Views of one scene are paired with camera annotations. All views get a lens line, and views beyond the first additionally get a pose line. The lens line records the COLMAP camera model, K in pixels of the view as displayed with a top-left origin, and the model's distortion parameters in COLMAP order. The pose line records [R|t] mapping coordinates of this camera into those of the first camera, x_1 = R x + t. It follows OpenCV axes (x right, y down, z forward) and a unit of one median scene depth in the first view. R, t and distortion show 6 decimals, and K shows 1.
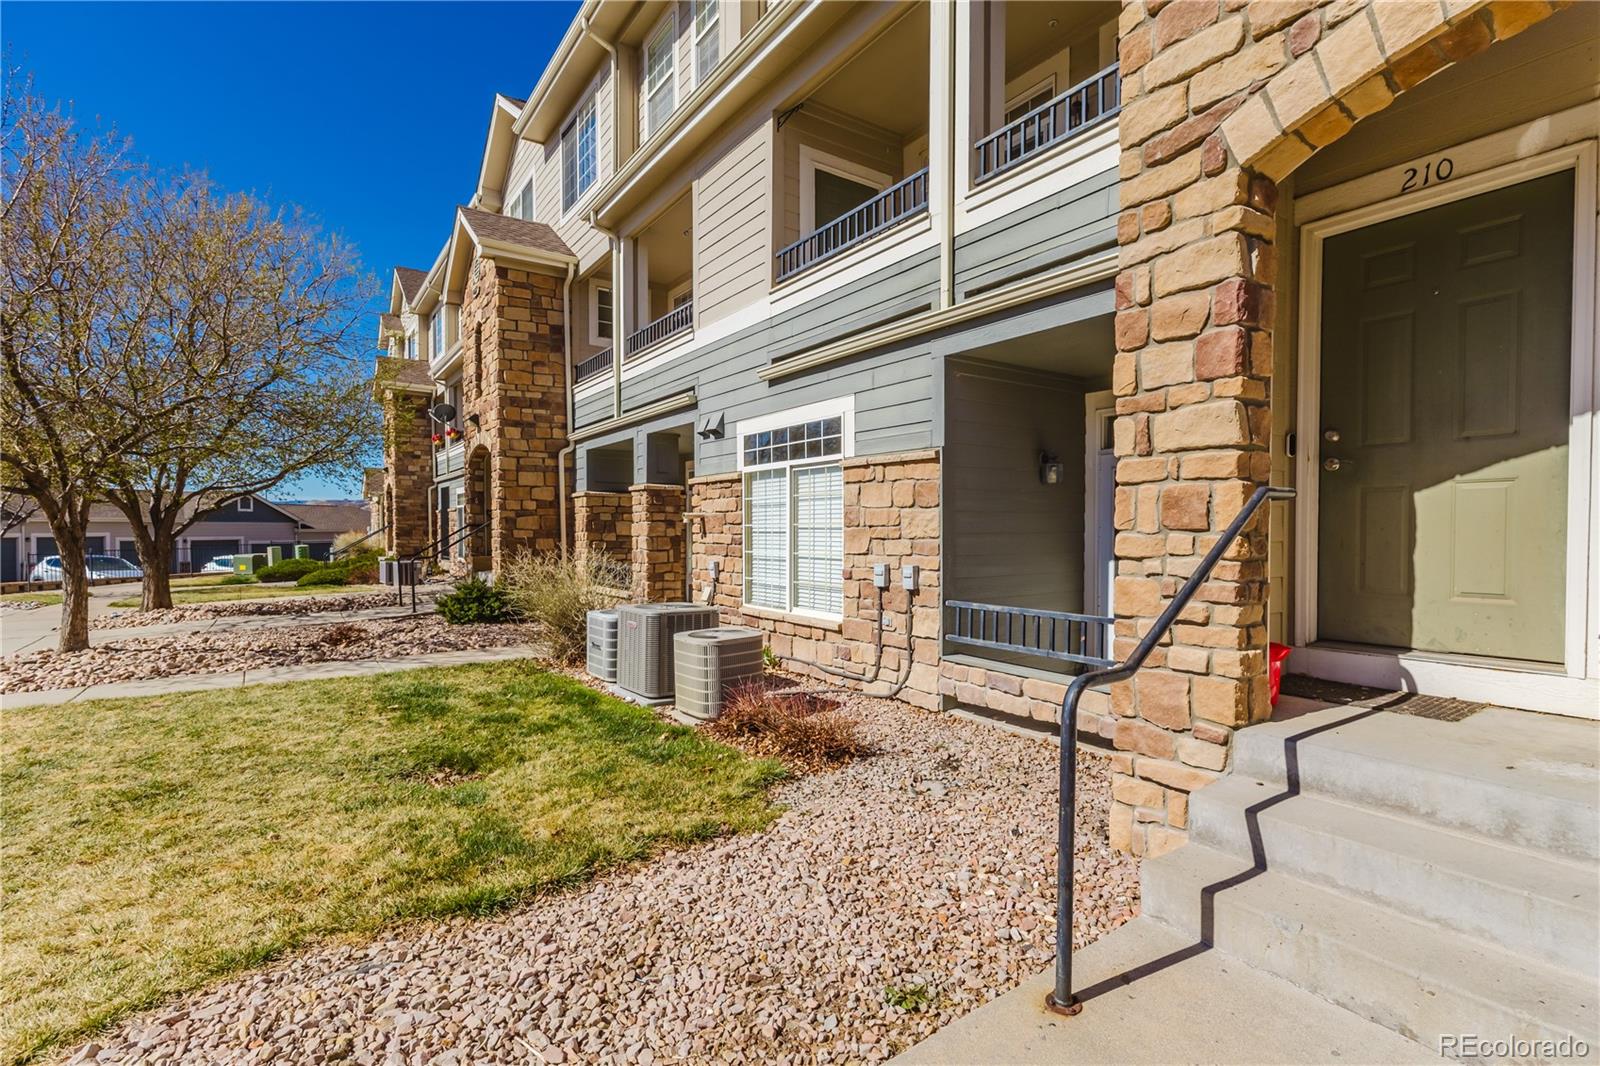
lens RADIAL K [[744.2, 0, 804.1], [0, 744.2, 547.9], [0, 0, 1]] dist [0.000872, 0.002851]
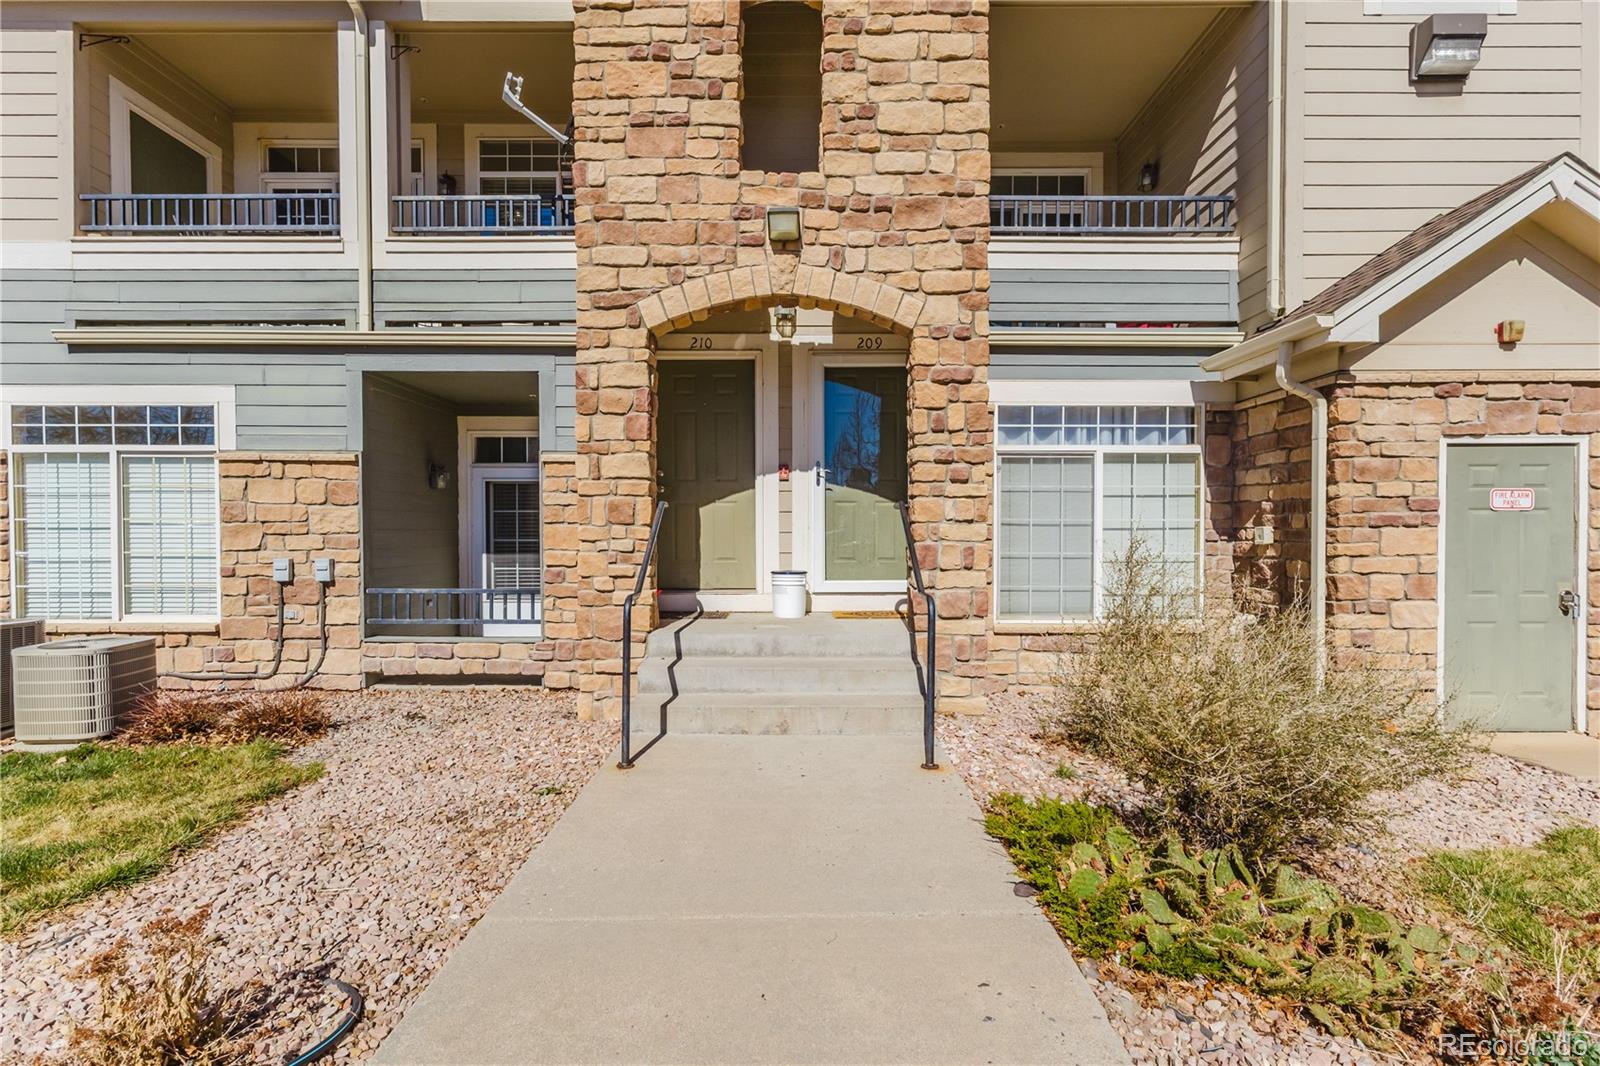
lens RADIAL K [[744.2, 0, 799.9], [0, 744.2, 533.8], [0, 0, 1]] dist [0.000872, 0.002851]
pose [[0.570437, 0.002592, 0.821337, -0.358455], [0.018726, 0.999694, -0.016161, 0.018203], [-0.821128, 0.024599, 0.570214, -0.178027]]
